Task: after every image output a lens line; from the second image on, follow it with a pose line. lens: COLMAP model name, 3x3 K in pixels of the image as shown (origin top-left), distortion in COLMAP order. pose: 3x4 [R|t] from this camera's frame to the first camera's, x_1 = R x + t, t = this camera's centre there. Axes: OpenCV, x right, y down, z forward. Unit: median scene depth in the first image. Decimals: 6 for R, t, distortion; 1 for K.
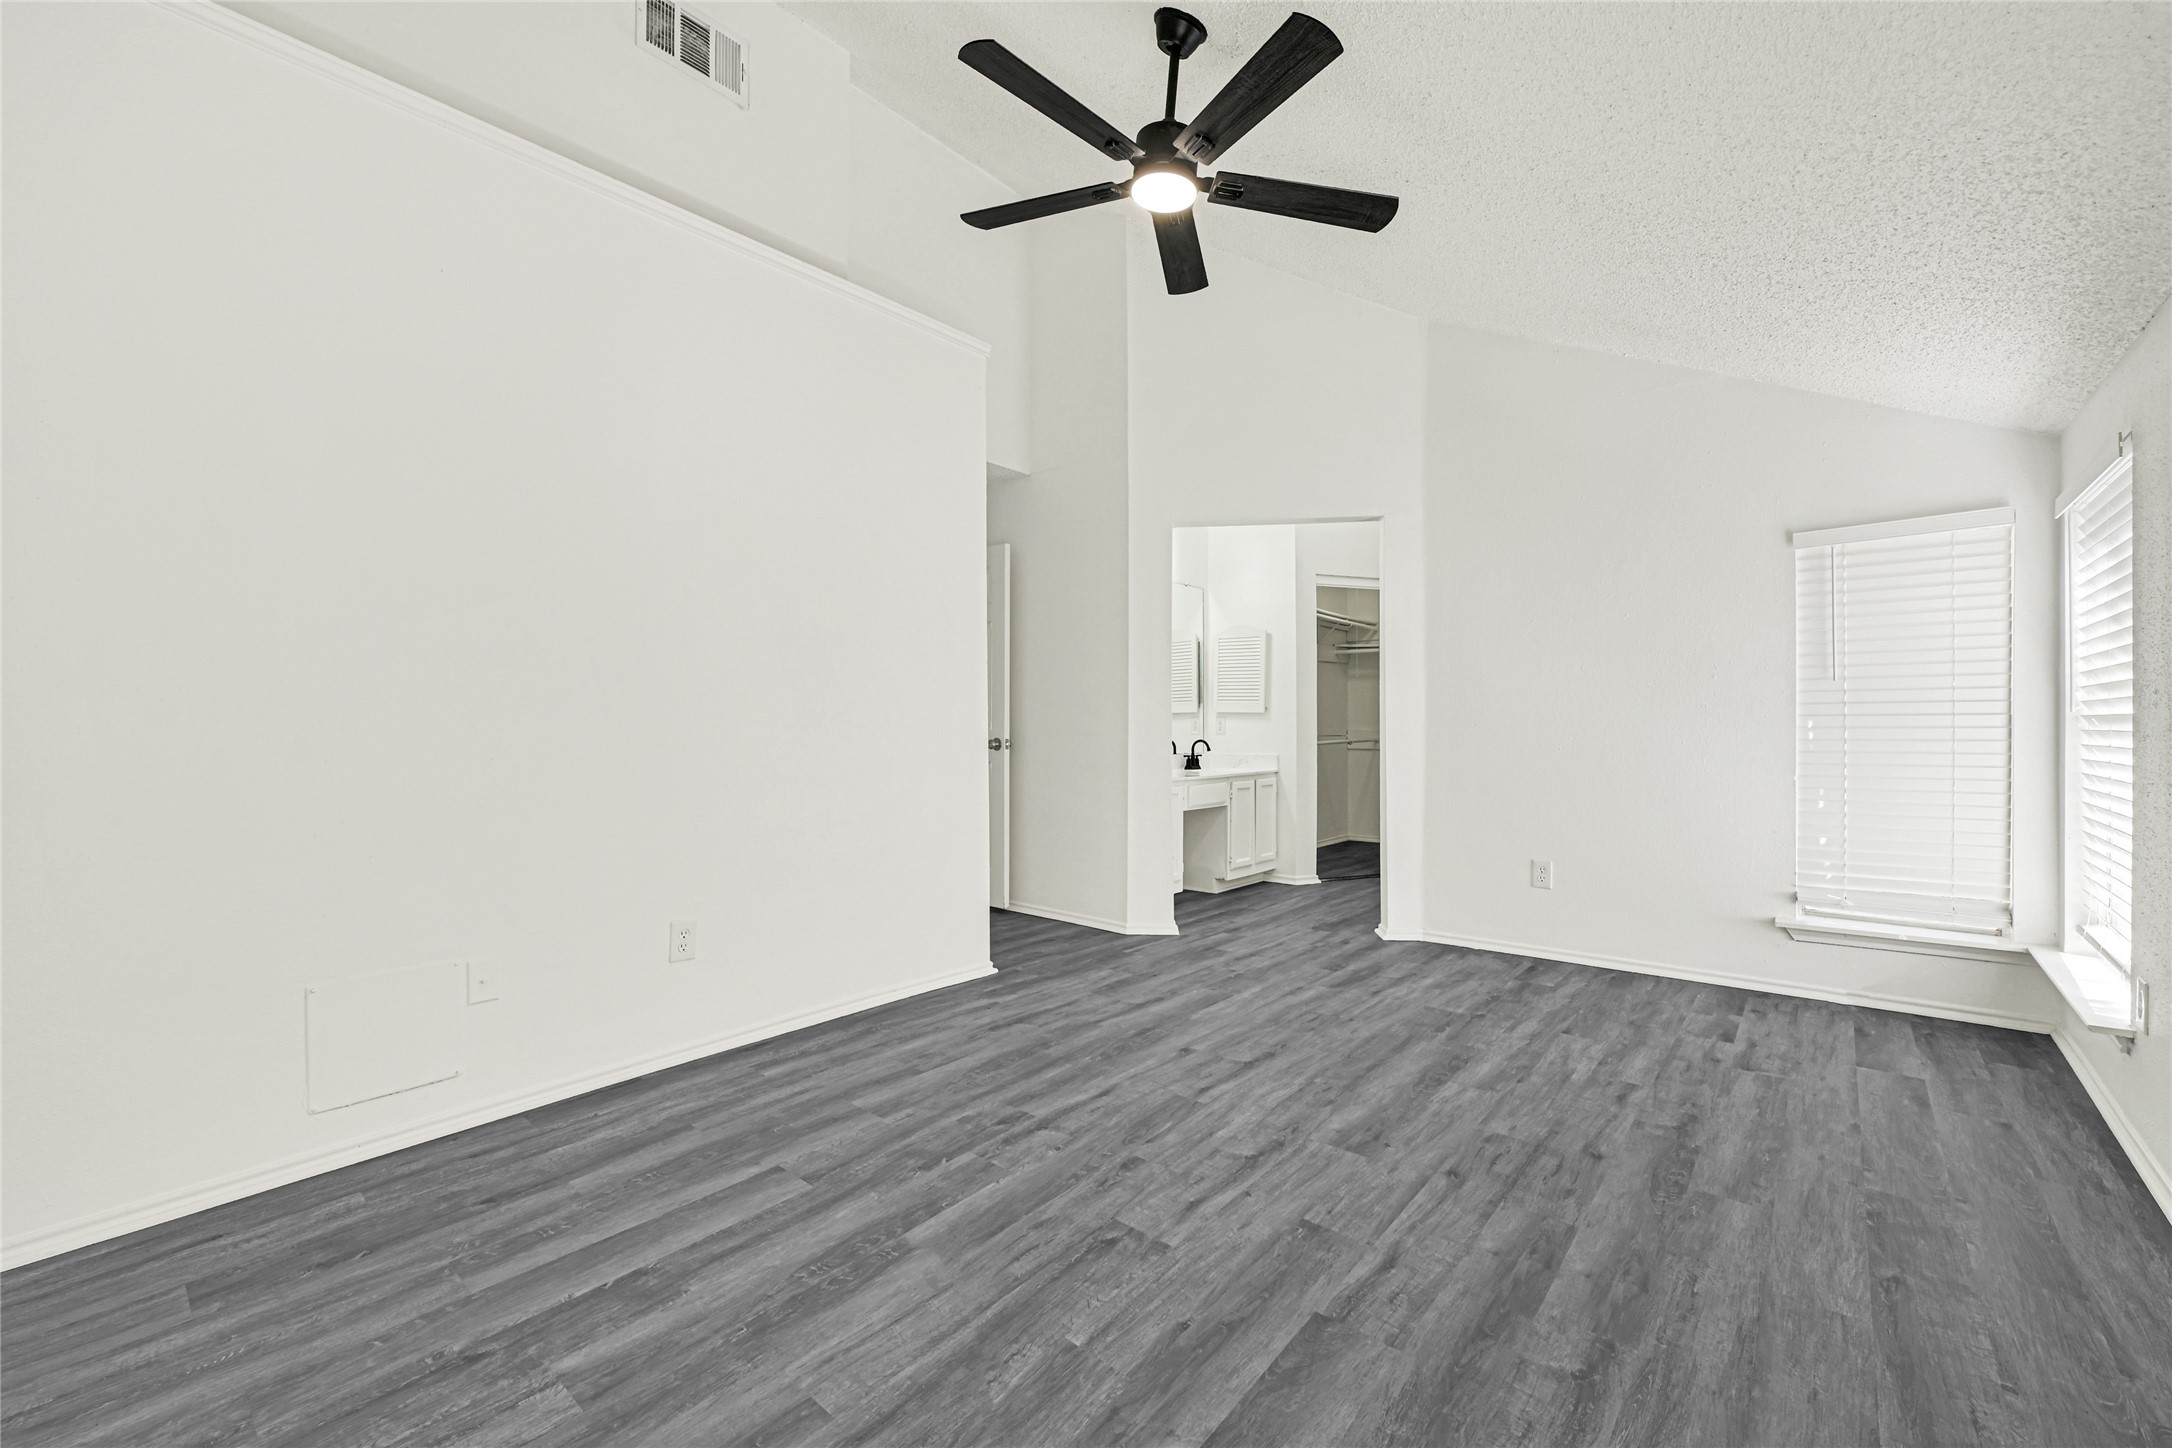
lens RADIAL K [[890.9, 0, 1084.4], [0, 890.9, 729.2], [0, 0, 1]] dist [-0.001952, 0.000641]
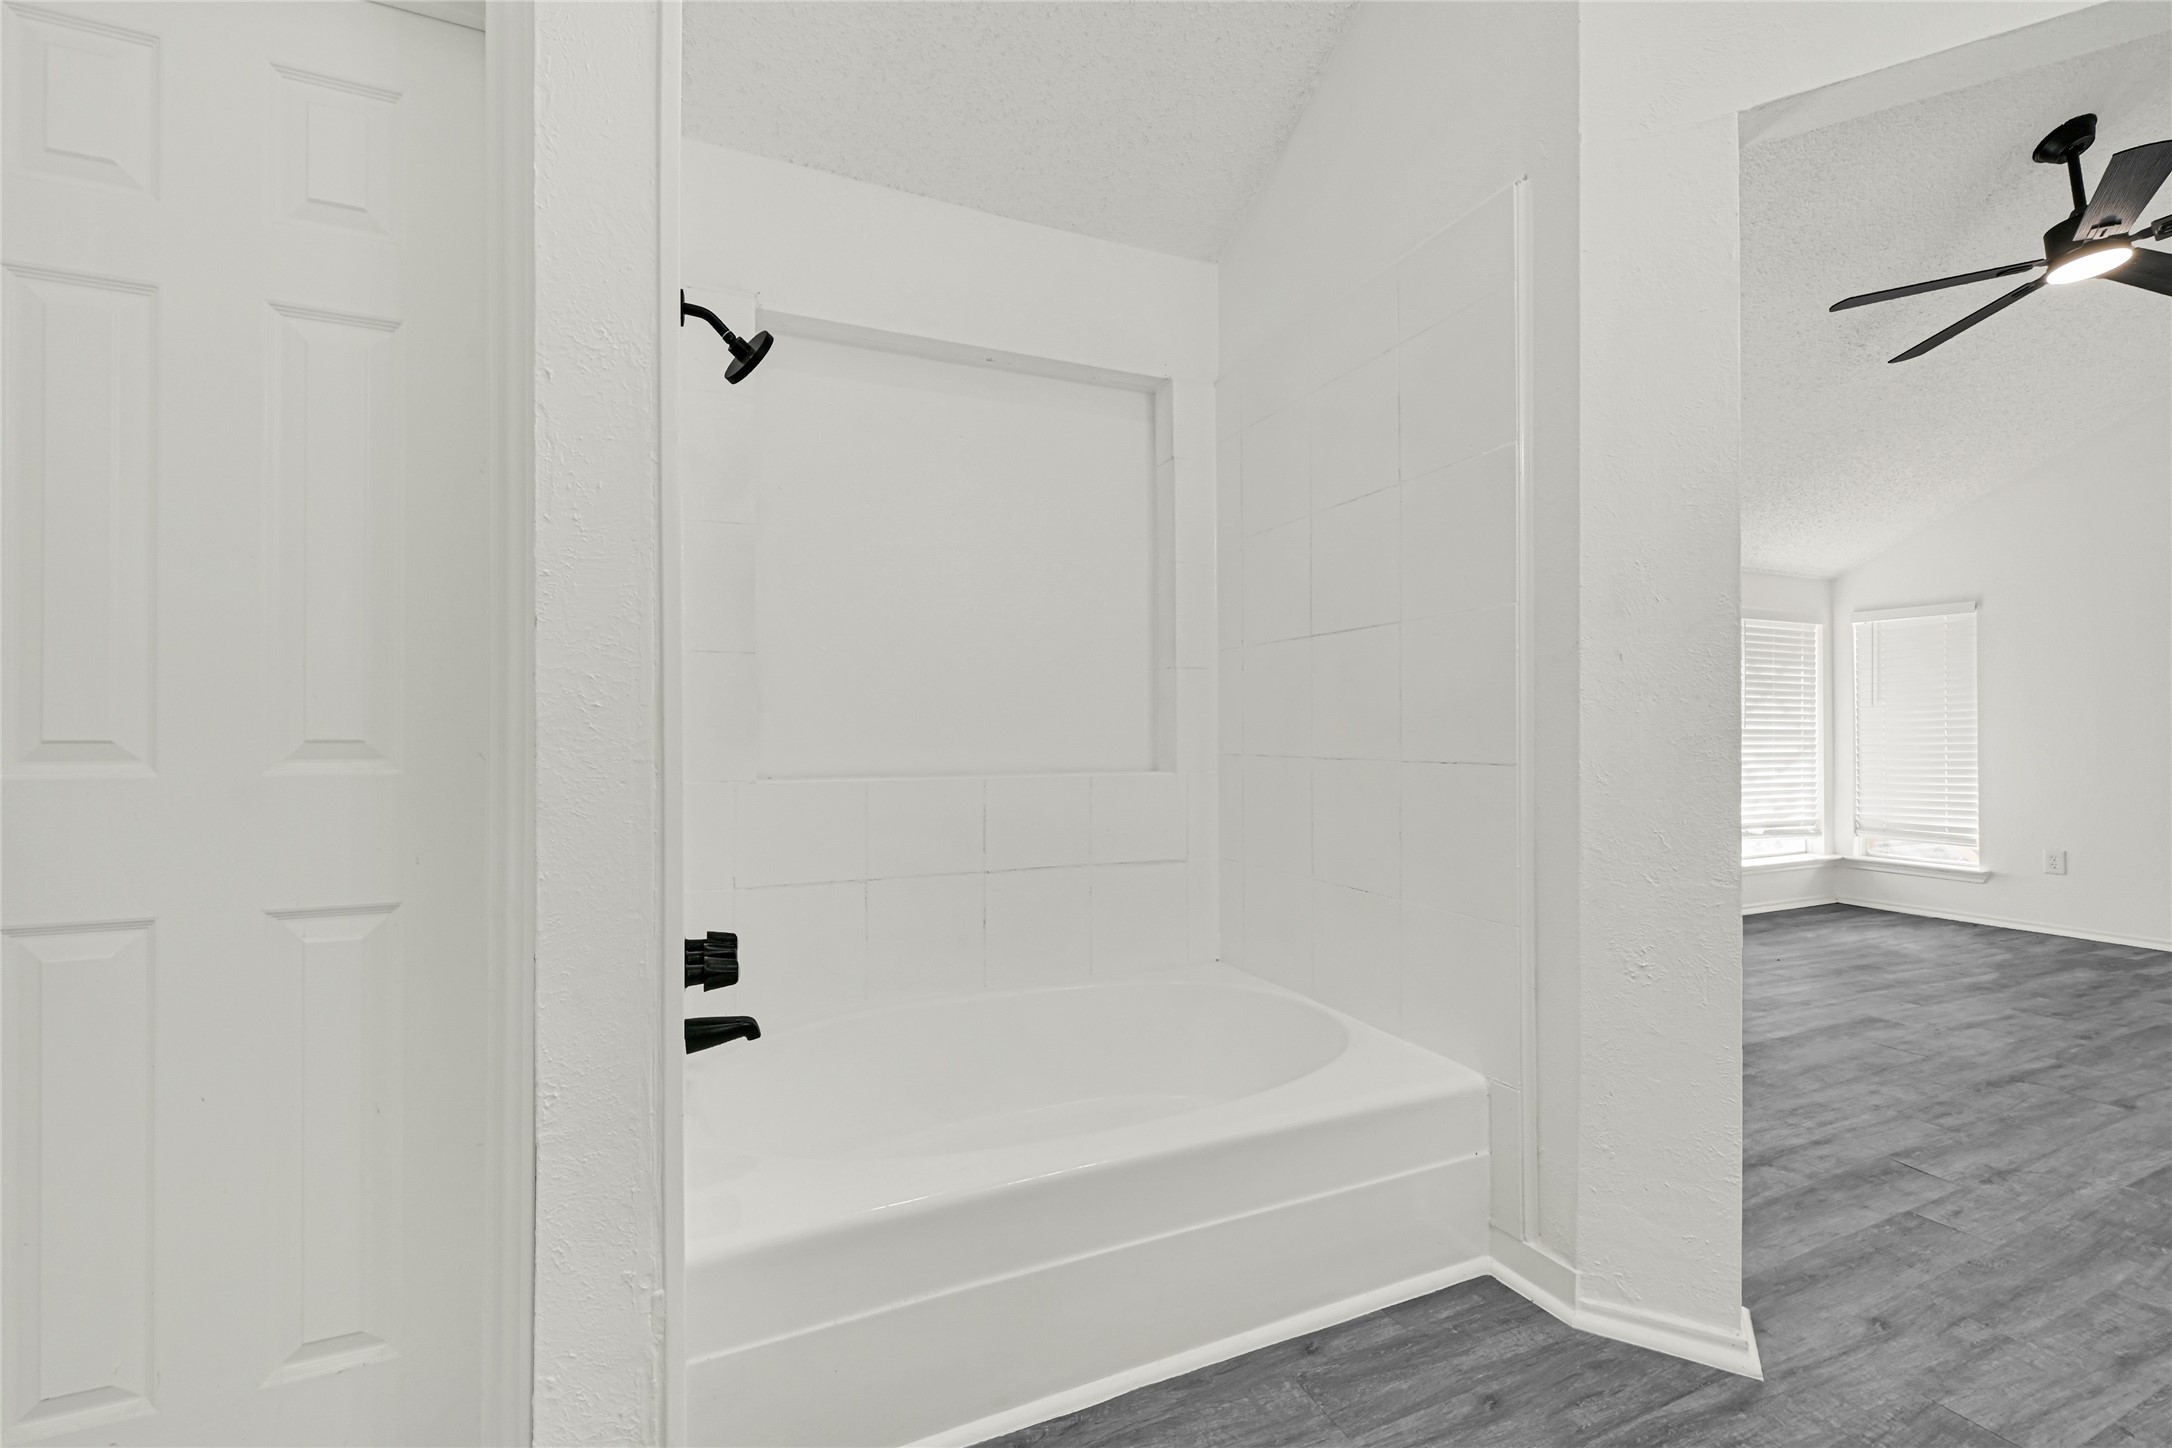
lens RADIAL K [[890.9, 0, 1086.3], [0, 890.9, 722.9], [0, 0, 1]] dist [-0.001952, 0.000641]
pose [[-0.898093, 0.004271, 0.439784, 0.737263], [0.002566, 0.999987, -0.004472, -0.014559], [-0.439798, -0.002888, -0.898092, 2.557628]]
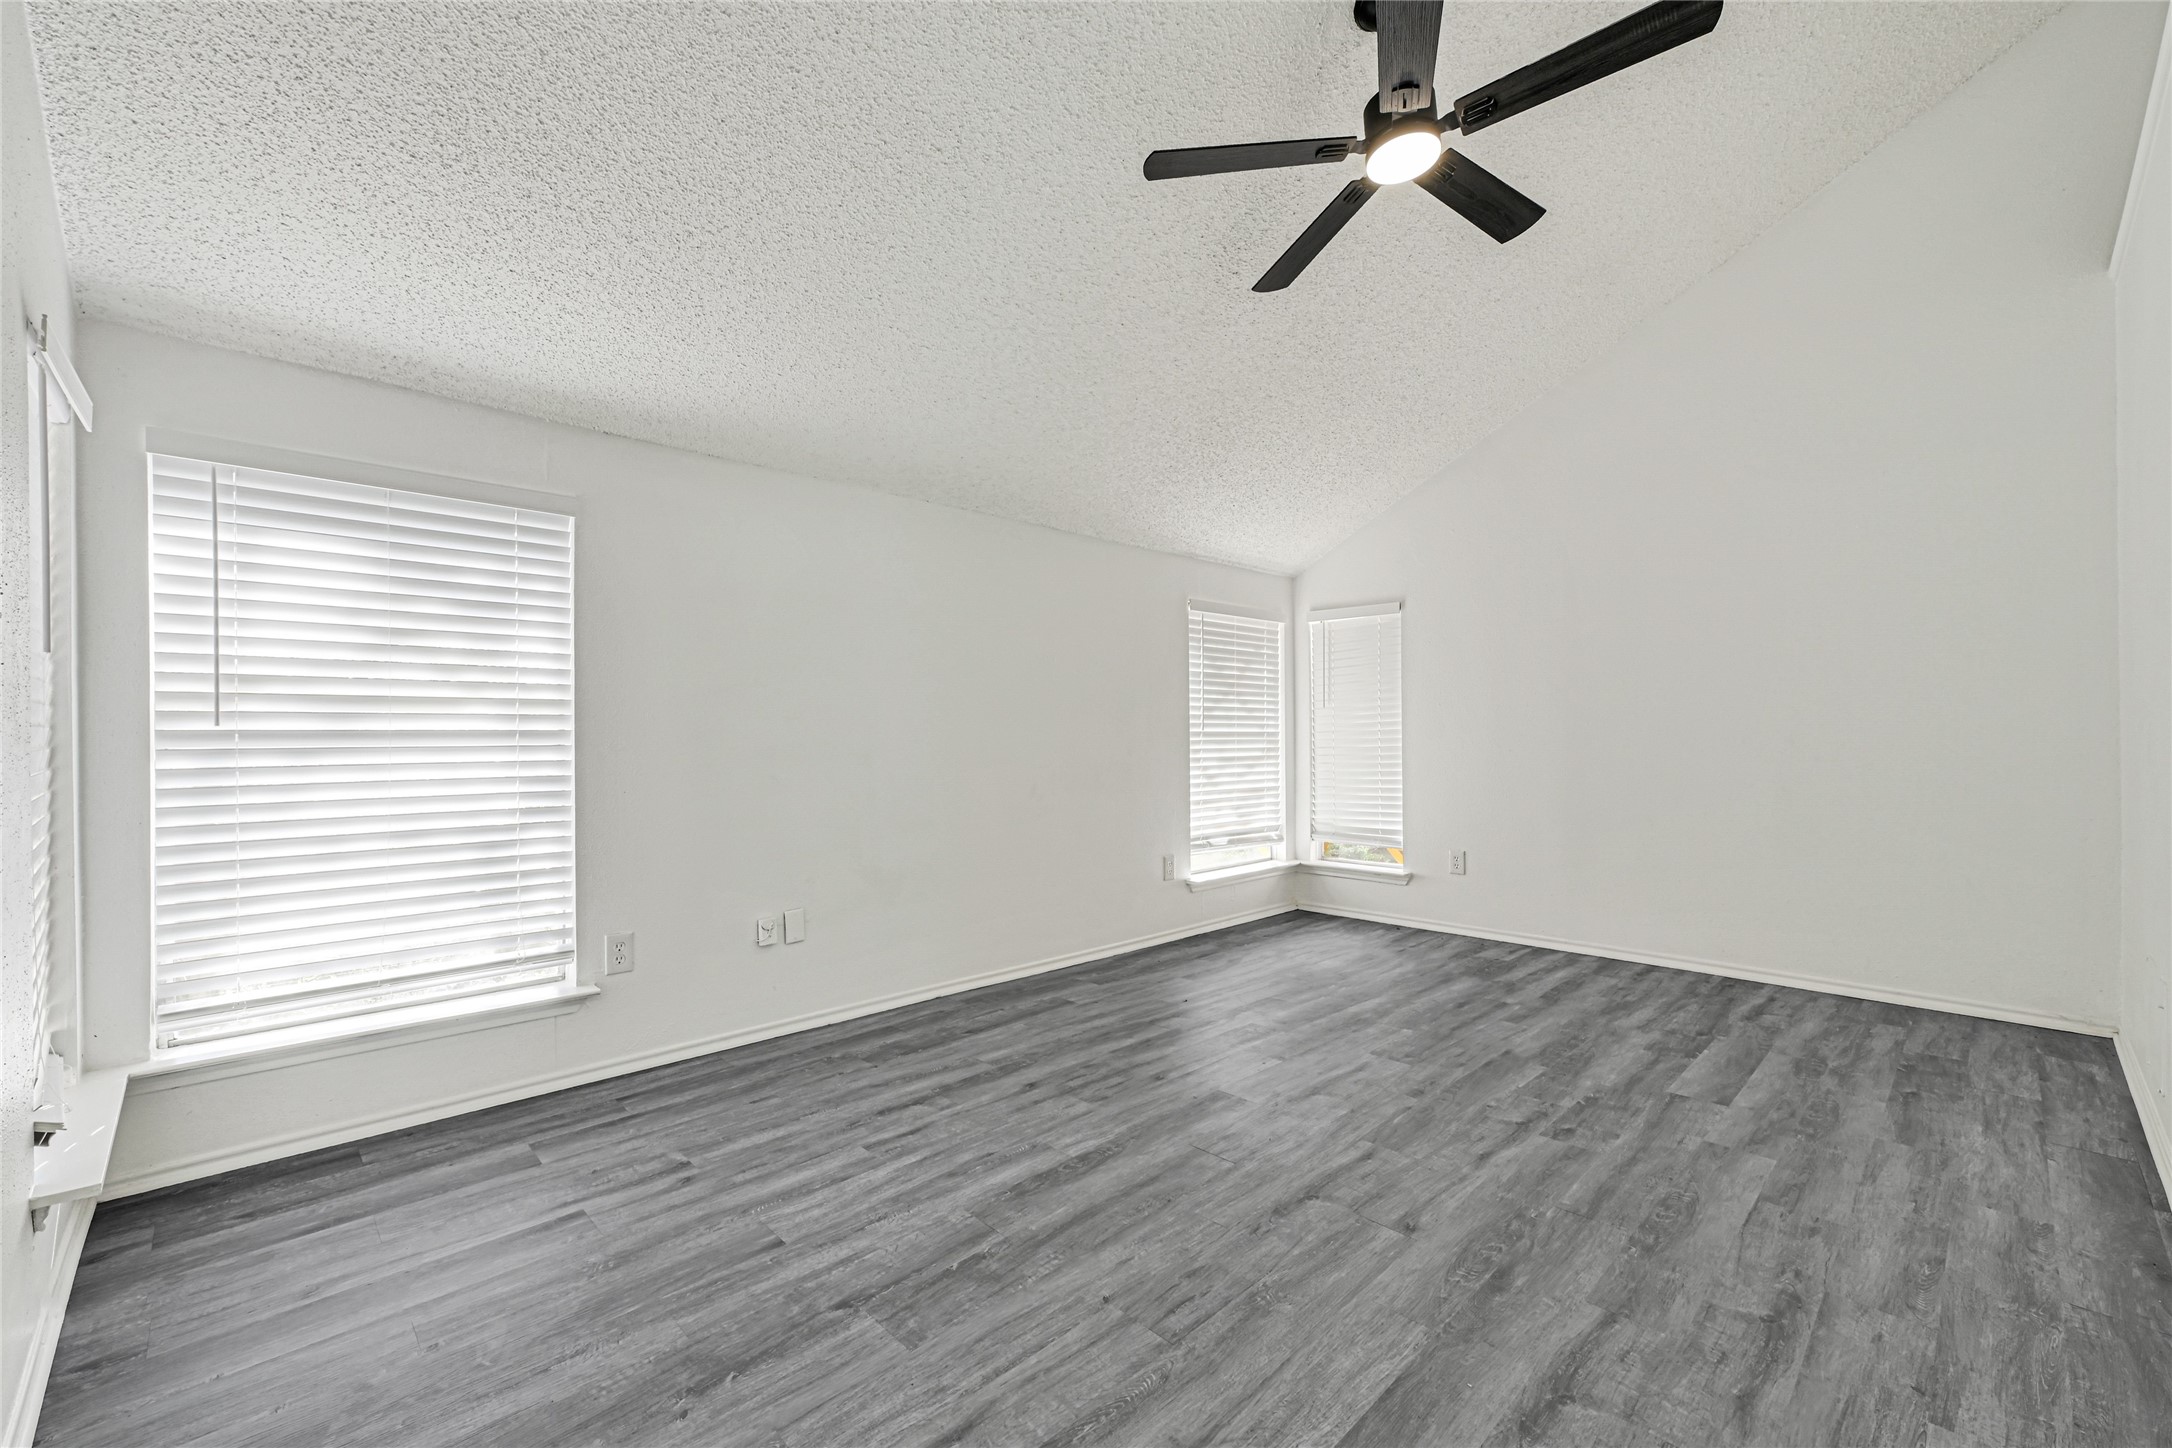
lens RADIAL K [[890.9, 0, 1076.3], [0, 890.9, 731.6], [0, 0, 1]] dist [-0.001952, 0.000641]
pose [[-0.994576, 0.007835, 0.103716, 0.329329], [0.008111, 0.999965, 0.002245, -0.012100], [-0.103694, 0.003074, -0.994604, 1.928635]]
